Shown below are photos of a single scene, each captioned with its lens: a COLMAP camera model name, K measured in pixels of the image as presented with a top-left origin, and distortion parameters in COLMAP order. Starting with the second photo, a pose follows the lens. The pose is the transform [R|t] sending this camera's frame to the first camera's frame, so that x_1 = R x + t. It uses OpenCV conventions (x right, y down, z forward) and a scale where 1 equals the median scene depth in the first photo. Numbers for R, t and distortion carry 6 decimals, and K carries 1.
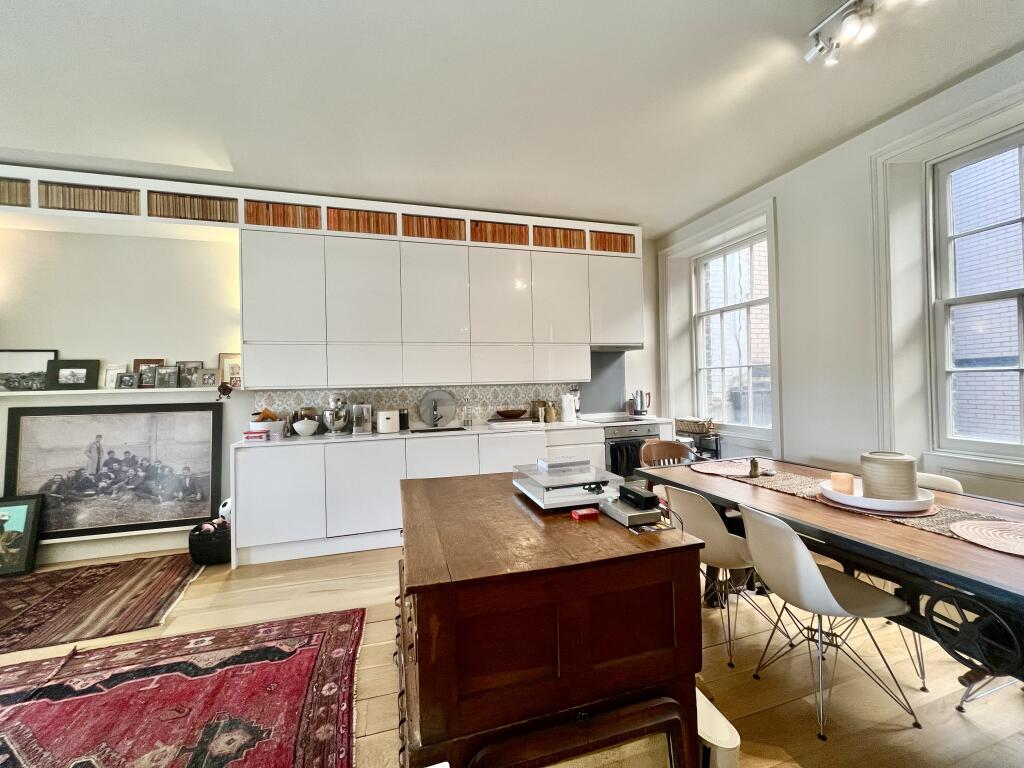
lens RADIAL K [[413.1, 0, 512.9], [0, 413.1, 380.9], [0, 0, 1]] dist [-0.001695, 0.000157]
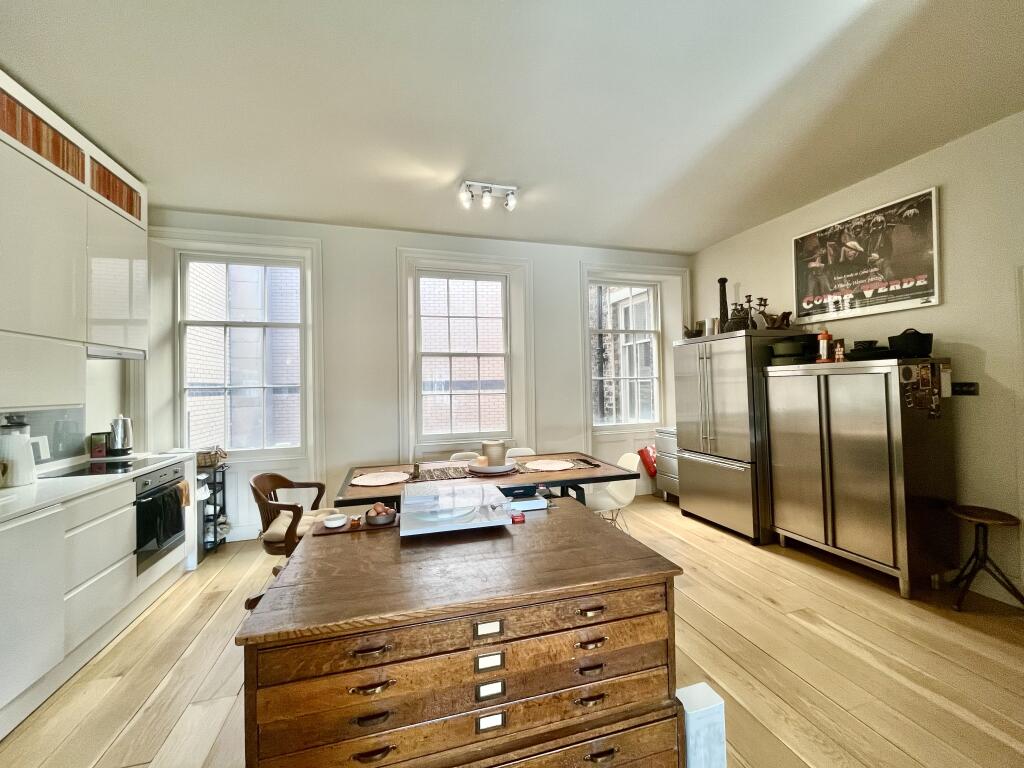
lens RADIAL K [[413.1, 0, 513.4], [0, 413.1, 378.8], [0, 0, 1]] dist [-0.001695, 0.000157]
pose [[0.016369, 0.046701, 0.998775, -0.482938], [0.013206, 0.998811, -0.046919, -0.002804], [-0.999779, 0.013958, 0.015733, 0.463929]]
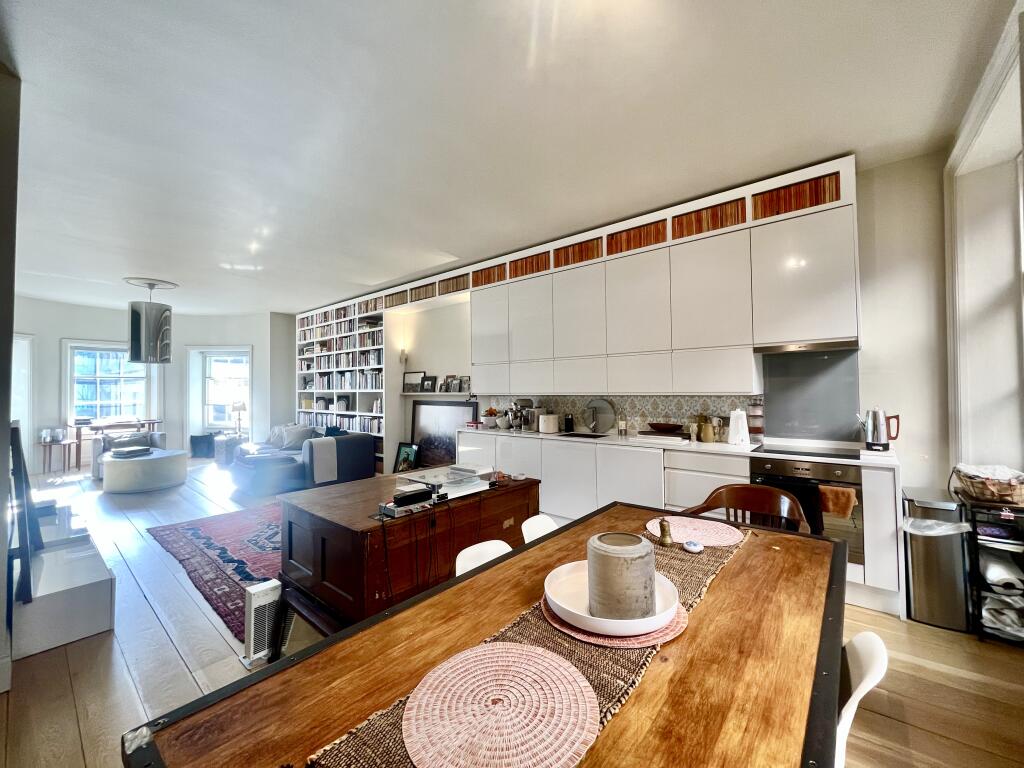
lens RADIAL K [[413.1, 0, 514.3], [0, 413.1, 381.0], [0, 0, 1]] dist [-0.001695, 0.000157]
pose [[0.549397, 0.002049, -0.835559, 0.713414], [0.003806, 0.999980, 0.004955, -0.036593], [0.835553, -0.005903, 0.549378, 0.269893]]
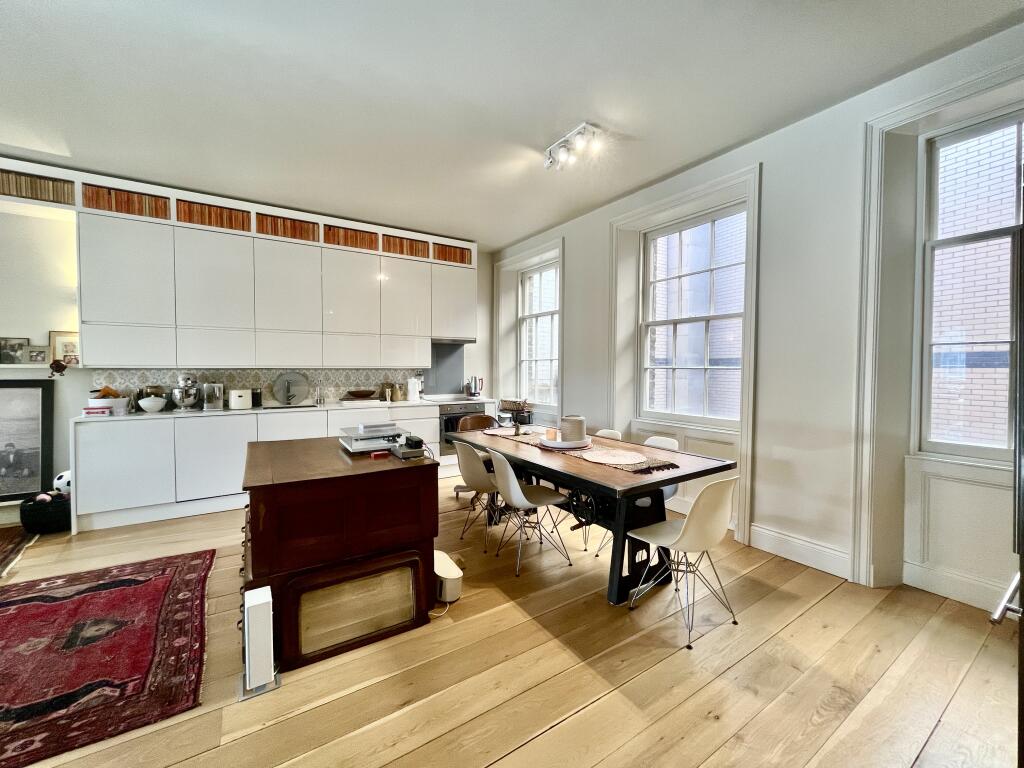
lens RADIAL K [[413.1, 0, 511.9], [0, 413.1, 380.6], [0, 0, 1]] dist [-0.001695, 0.000157]
pose [[0.961922, 0.017800, 0.272743, 0.105987], [-0.027299, 0.999144, 0.031072, -0.007469], [-0.271957, -0.037335, 0.961585, -0.291203]]
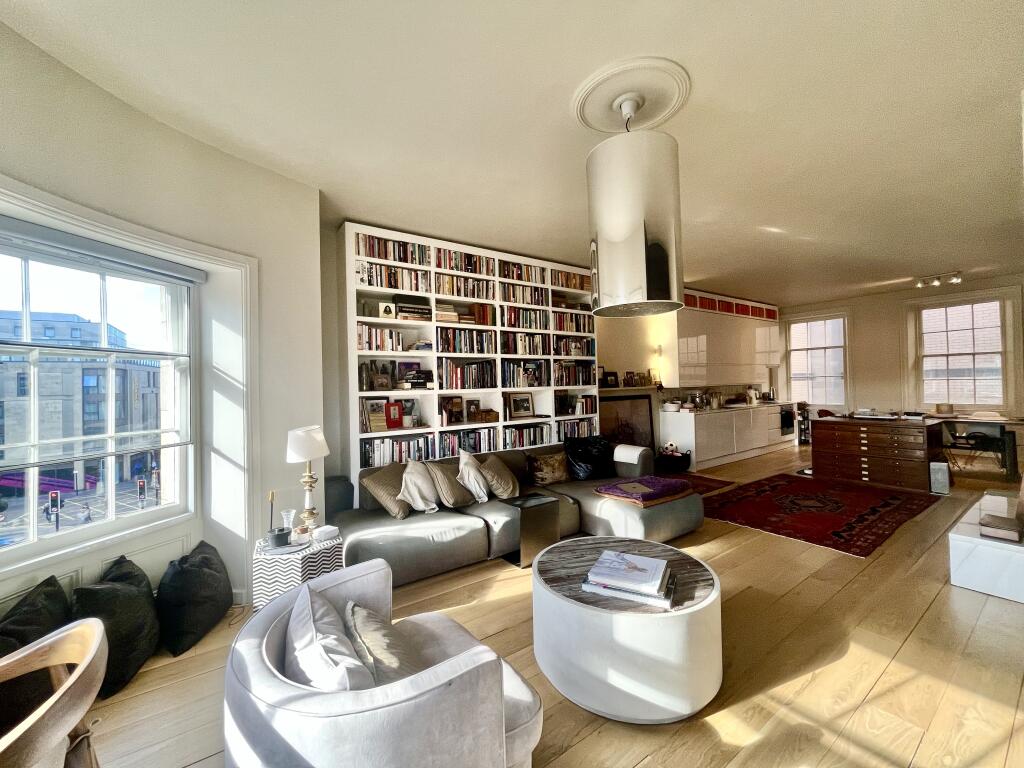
lens RADIAL K [[413.1, 0, 515.5], [0, 413.1, 380.3], [0, 0, 1]] dist [-0.001695, 0.000157]
pose [[0.946511, 0.002112, 0.322663, -1.978539], [0.000721, 0.999962, -0.008659, 0.003548], [-0.322669, 0.008428, 0.946474, -0.618541]]
